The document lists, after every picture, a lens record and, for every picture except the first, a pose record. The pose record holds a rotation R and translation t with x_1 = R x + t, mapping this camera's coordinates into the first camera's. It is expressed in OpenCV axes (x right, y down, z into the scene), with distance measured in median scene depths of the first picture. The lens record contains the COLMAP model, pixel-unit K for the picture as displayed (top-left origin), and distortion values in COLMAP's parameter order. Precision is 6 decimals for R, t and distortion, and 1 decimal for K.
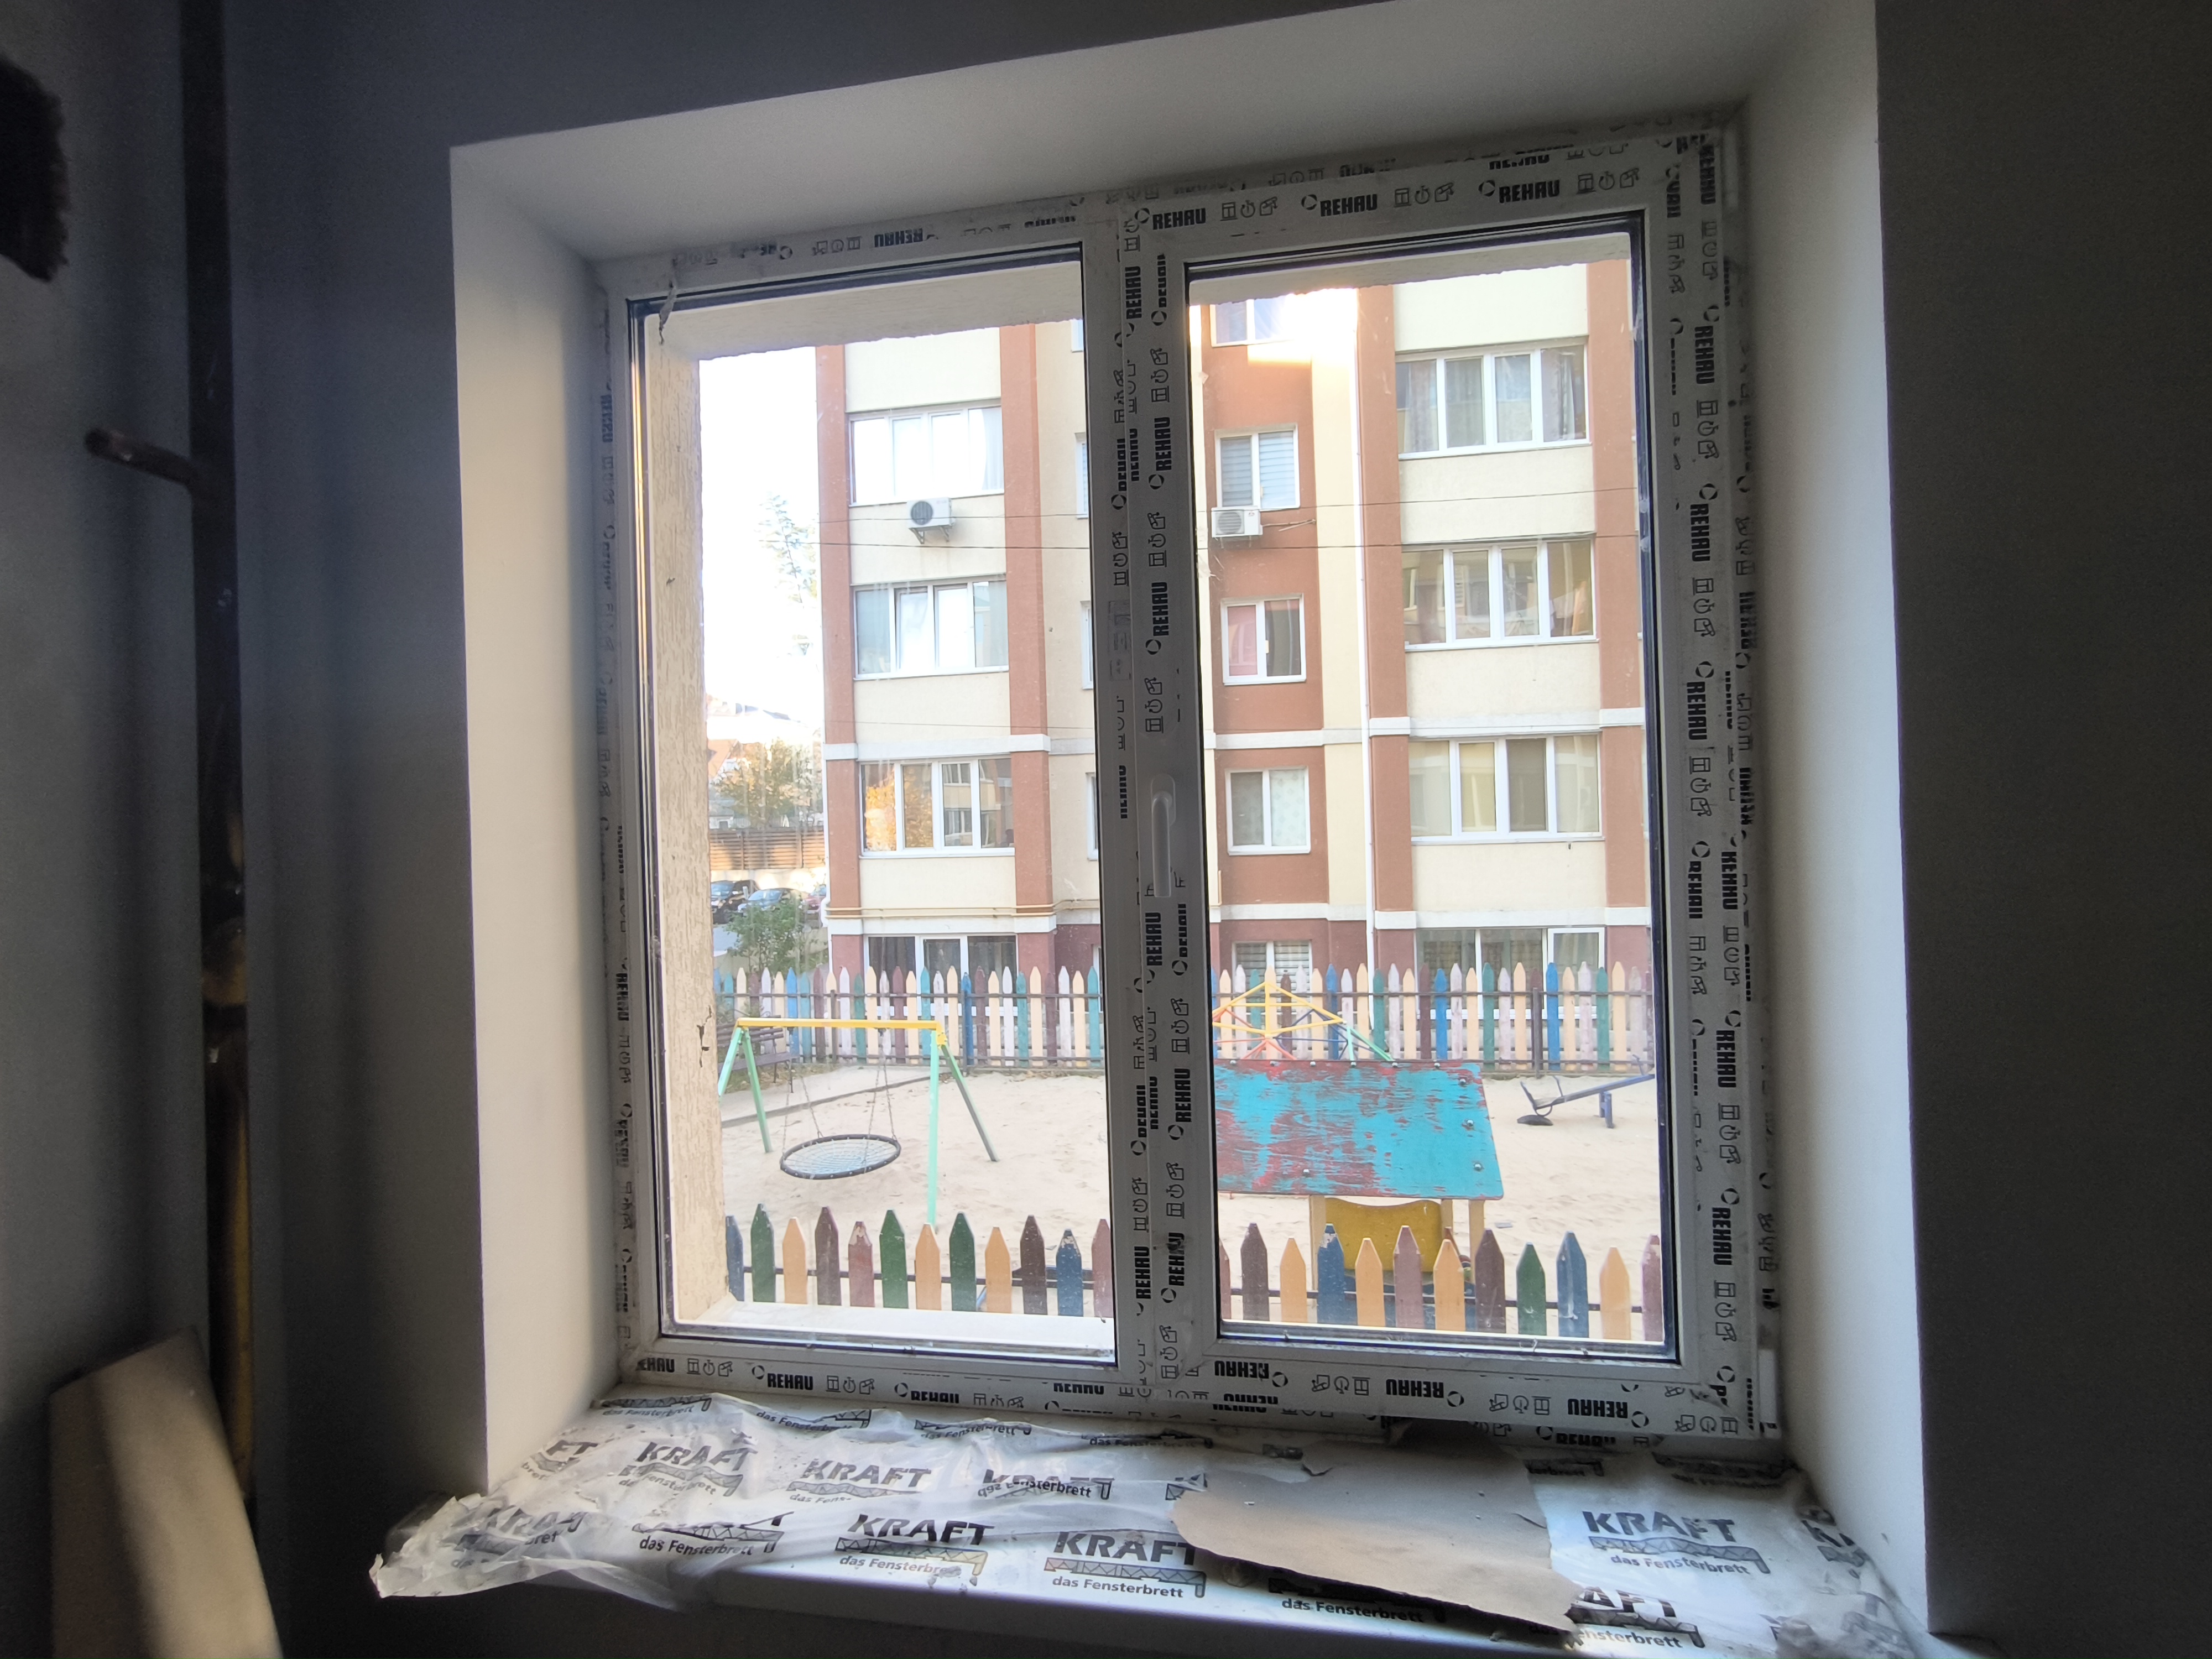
lens RADIAL K [[934.2, 0, 1109.6], [0, 934.2, 825.0], [0, 0, 1]] dist [-0.002608, 0.000225]
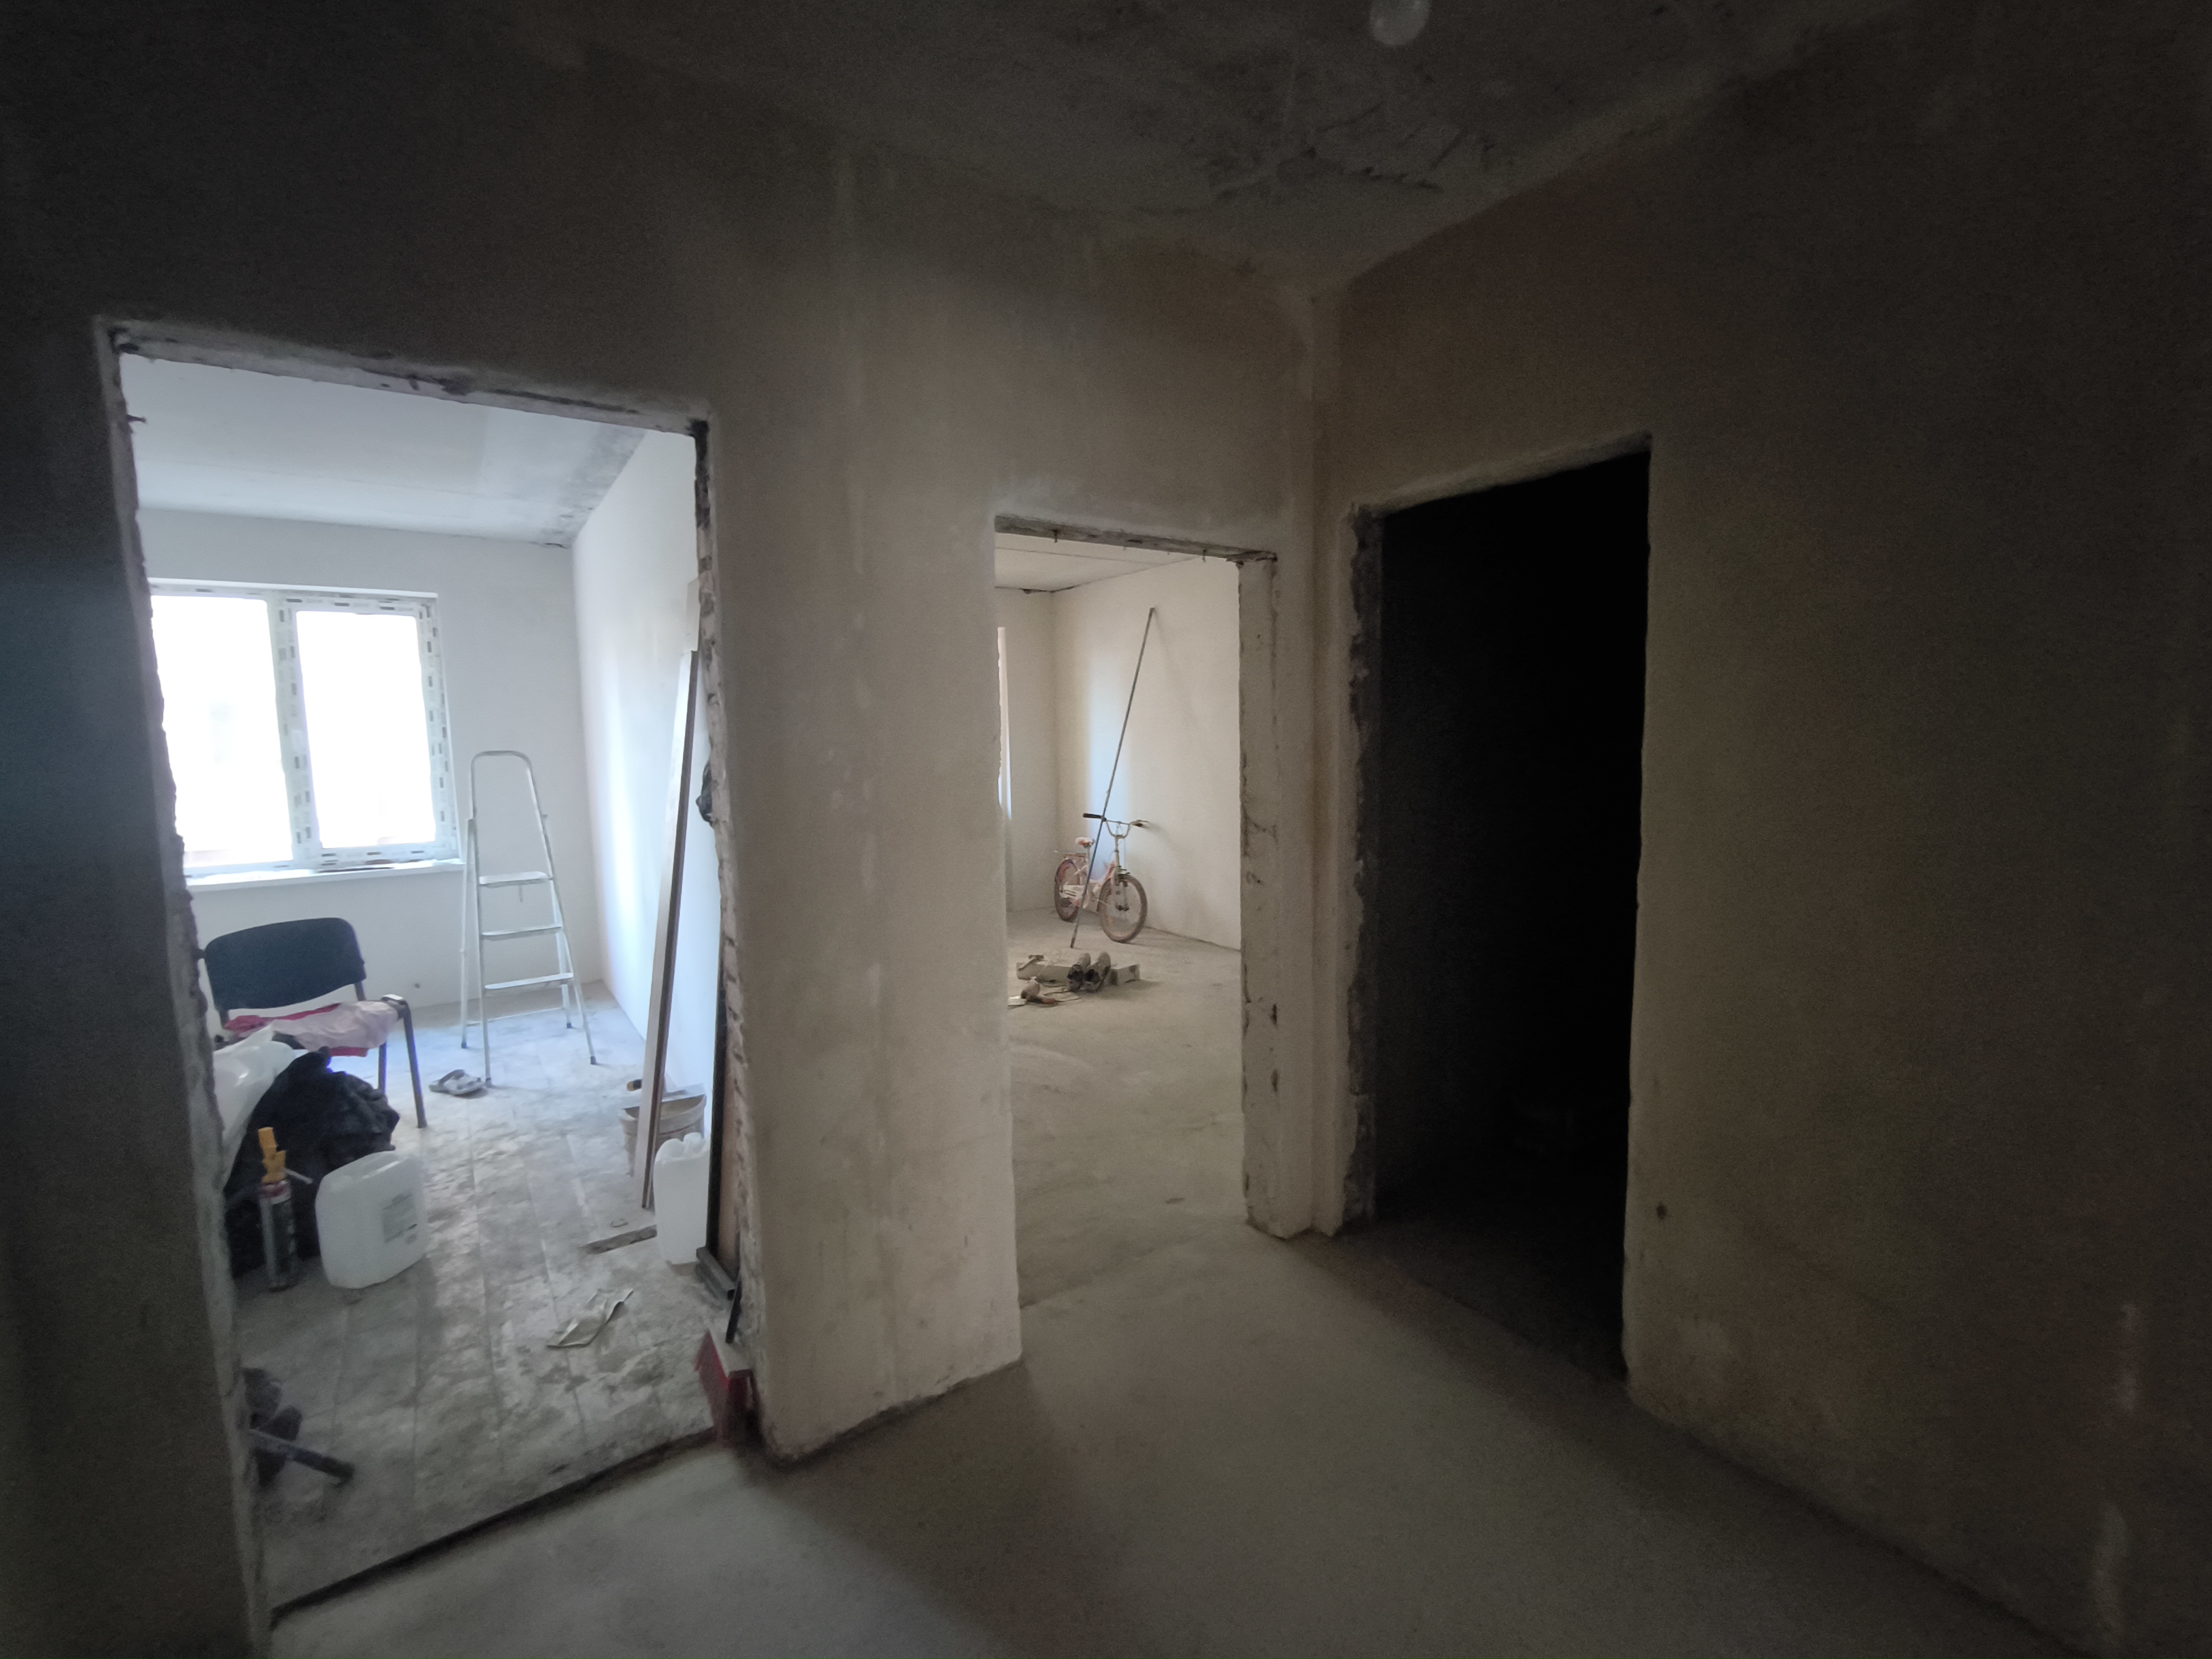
lens RADIAL K [[934.2, 0, 1109.6], [0, 934.2, 825.0], [0, 0, 1]] dist [-0.002608, 0.000225]
pose [[0.711691, -0.053668, 0.700440, -0.335424], [-0.001752, 0.996939, 0.078165, 0.065887], [-0.702491, -0.056856, 0.709418, -5.031110]]
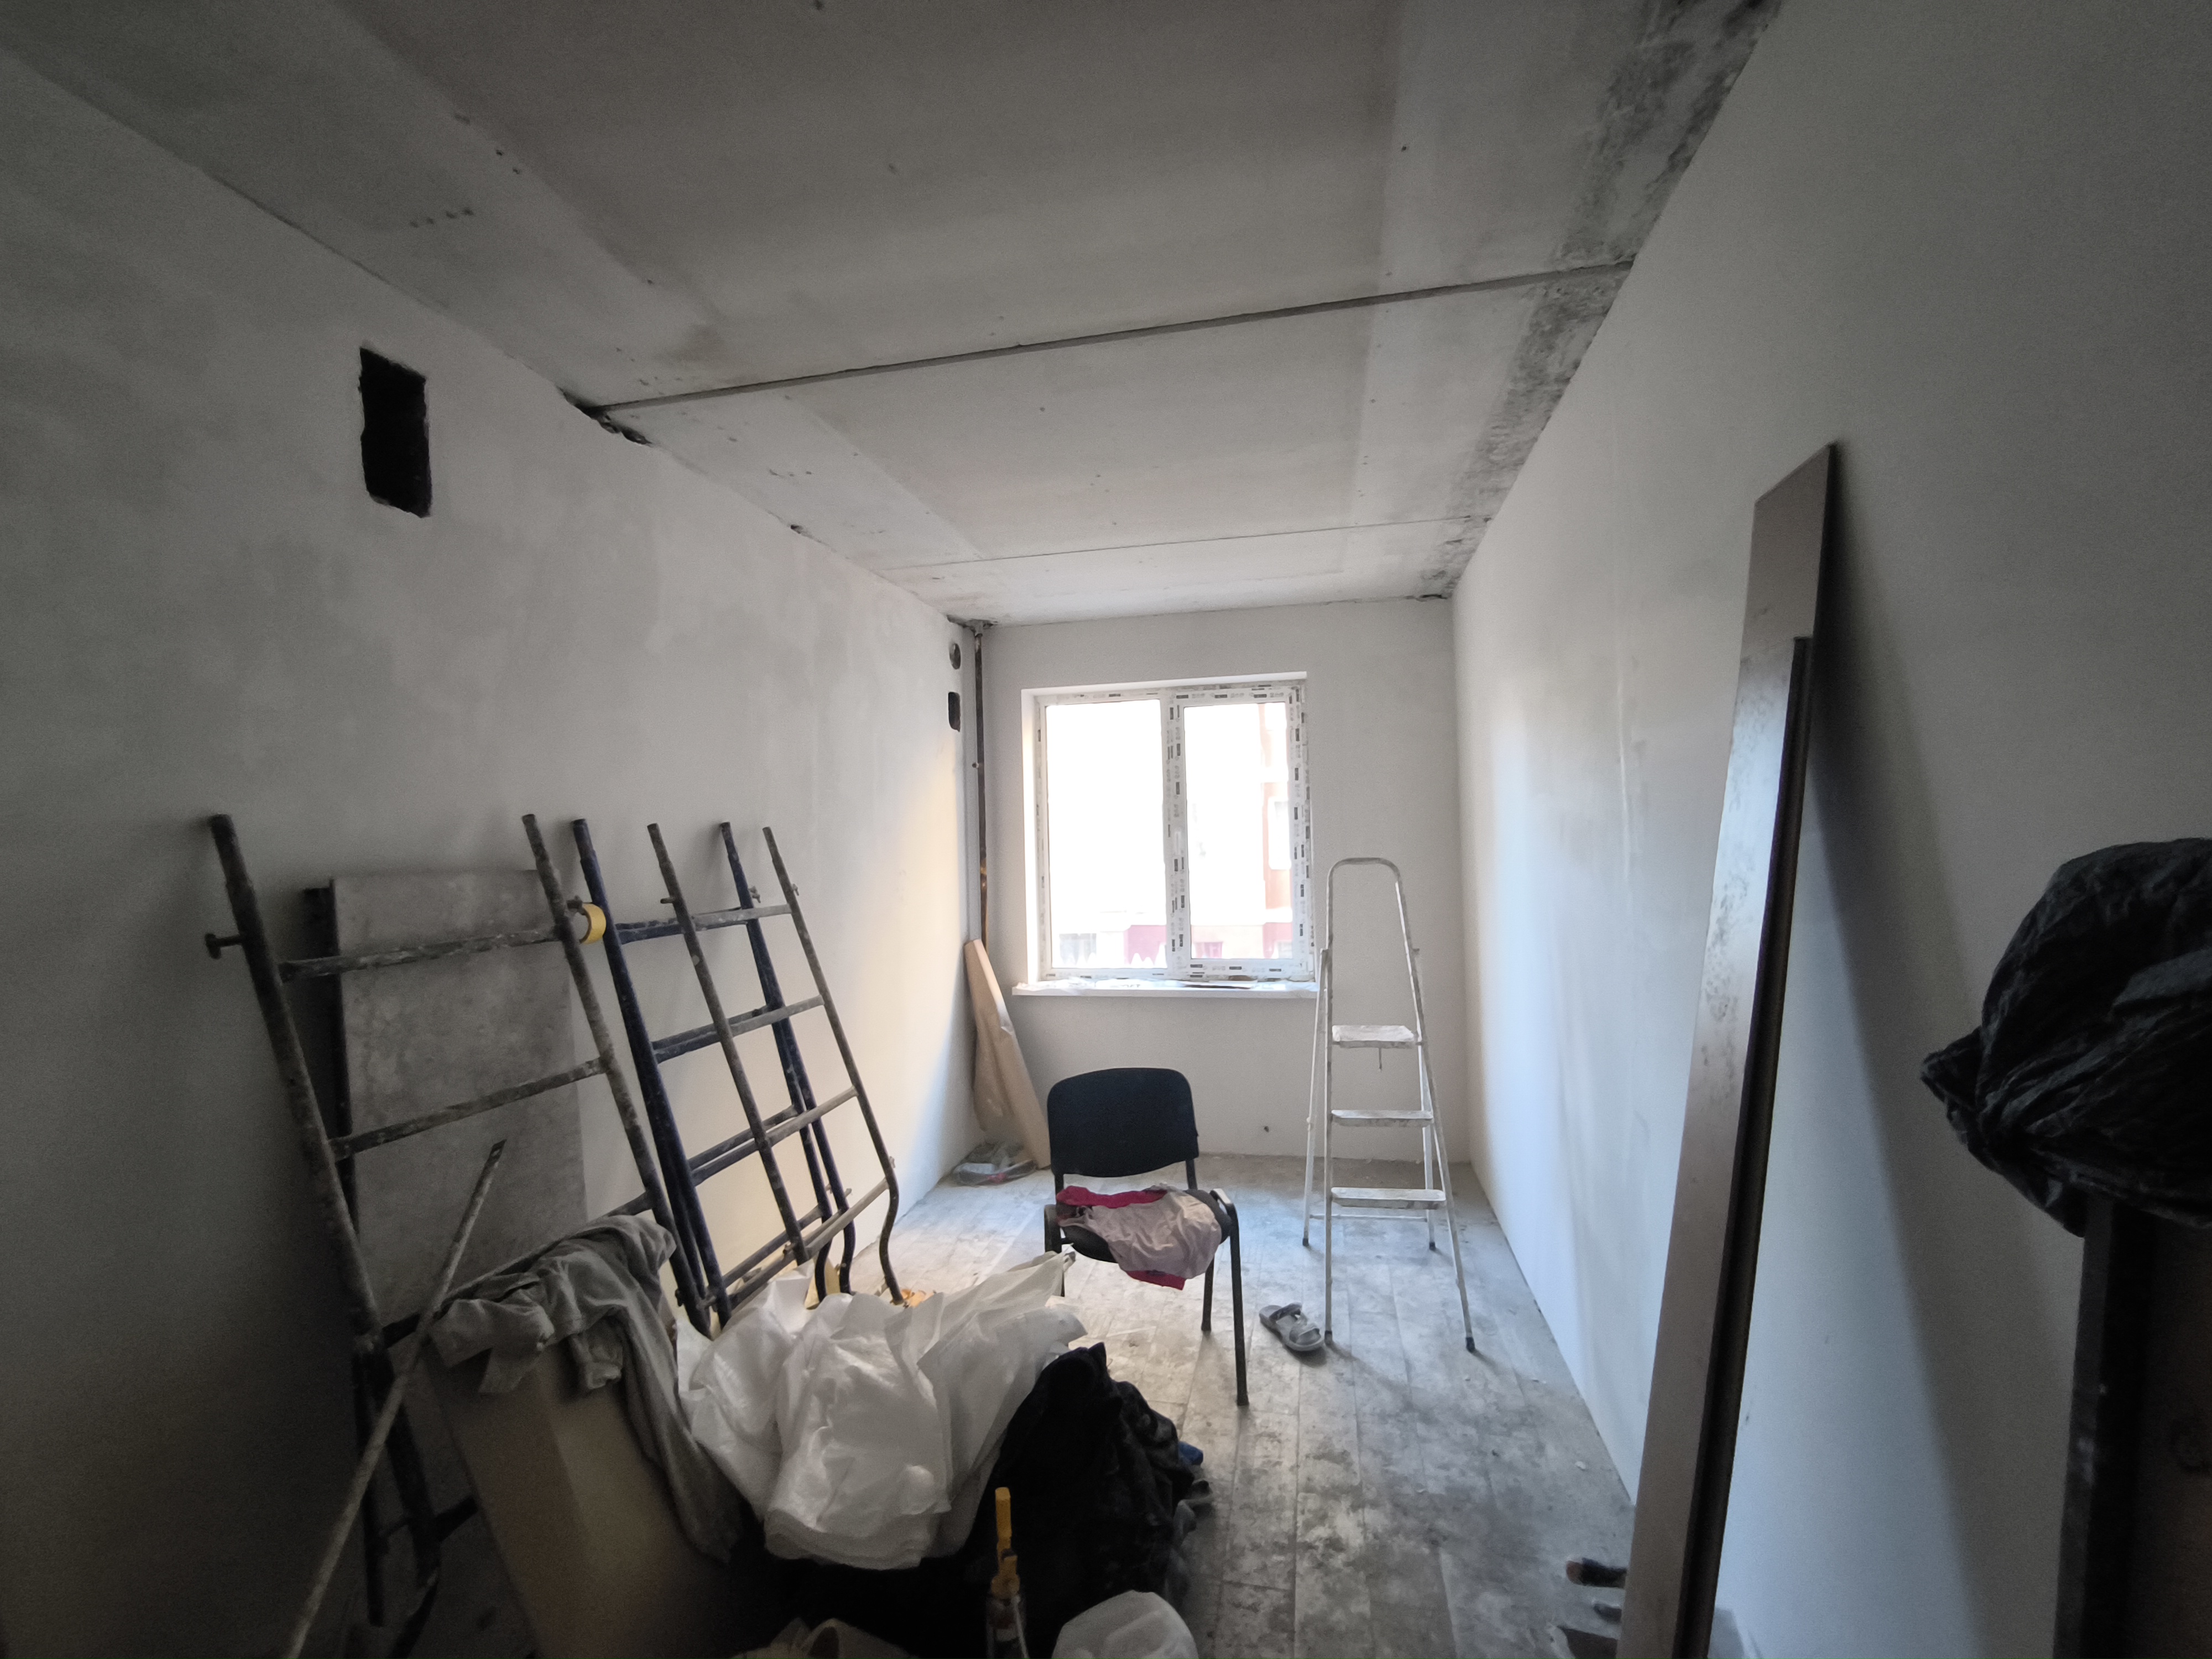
lens RADIAL K [[934.2, 0, 1109.6], [0, 934.2, 825.0], [0, 0, 1]] dist [-0.002608, 0.000225]
pose [[0.998130, 0.003420, -0.061033, 0.006290], [-0.004636, 0.999793, -0.019805, 0.024268], [0.060953, 0.020051, 0.997939, -3.318791]]
